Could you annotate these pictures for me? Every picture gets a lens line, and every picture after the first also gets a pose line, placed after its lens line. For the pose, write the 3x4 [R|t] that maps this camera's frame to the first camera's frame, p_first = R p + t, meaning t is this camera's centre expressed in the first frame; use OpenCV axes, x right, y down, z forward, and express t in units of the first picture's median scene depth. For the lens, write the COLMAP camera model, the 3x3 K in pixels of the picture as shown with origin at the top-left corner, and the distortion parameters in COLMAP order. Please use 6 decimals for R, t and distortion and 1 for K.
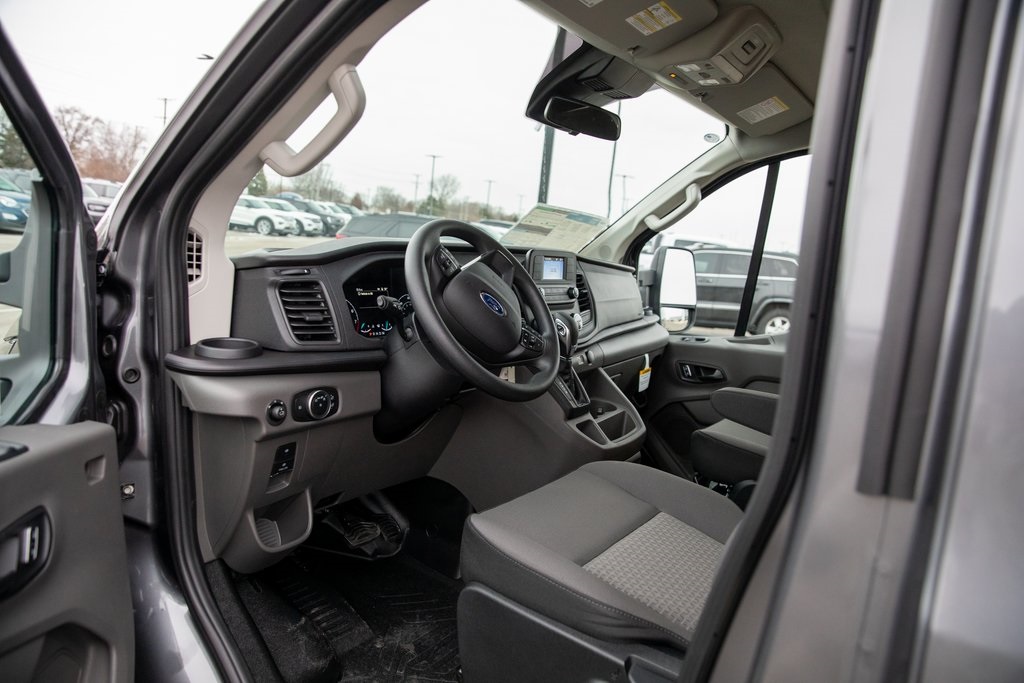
lens RADIAL K [[679.1, 0, 511.2], [0, 679.1, 352.7], [0, 0, 1]] dist [-0.139186, 0.098132]
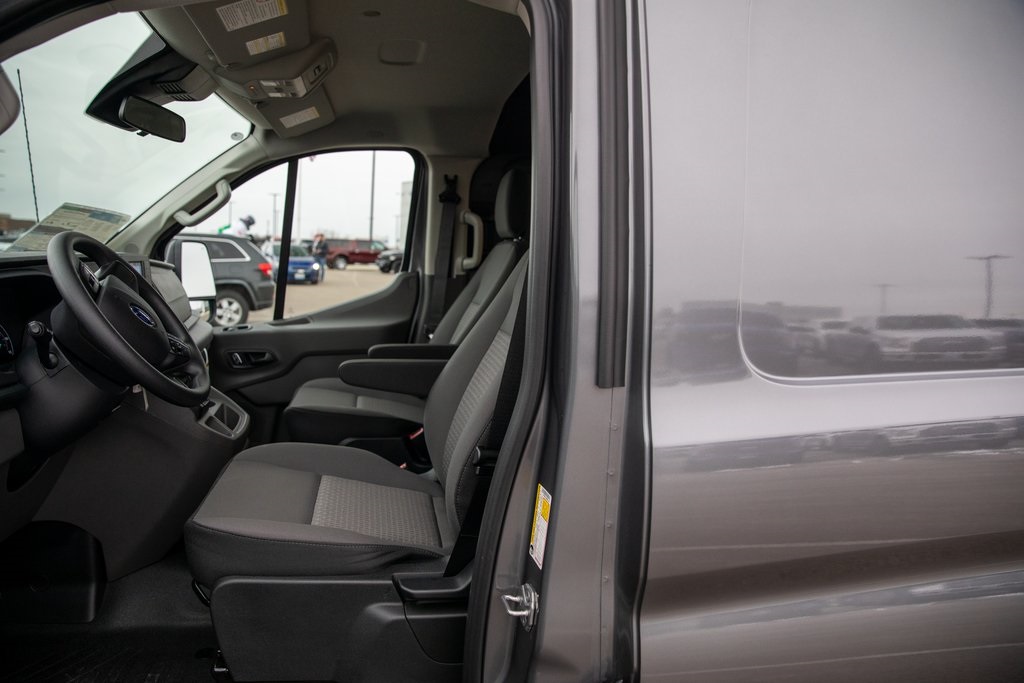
lens RADIAL K [[679.1, 0, 511.2], [0, 679.1, 352.7], [0, 0, 1]] dist [-0.139186, 0.098132]
pose [[0.683781, -0.157946, 0.712388, -0.200613], [0.135824, 0.986780, 0.088412, -0.017591], [-0.716935, 0.036305, 0.696195, -0.027615]]
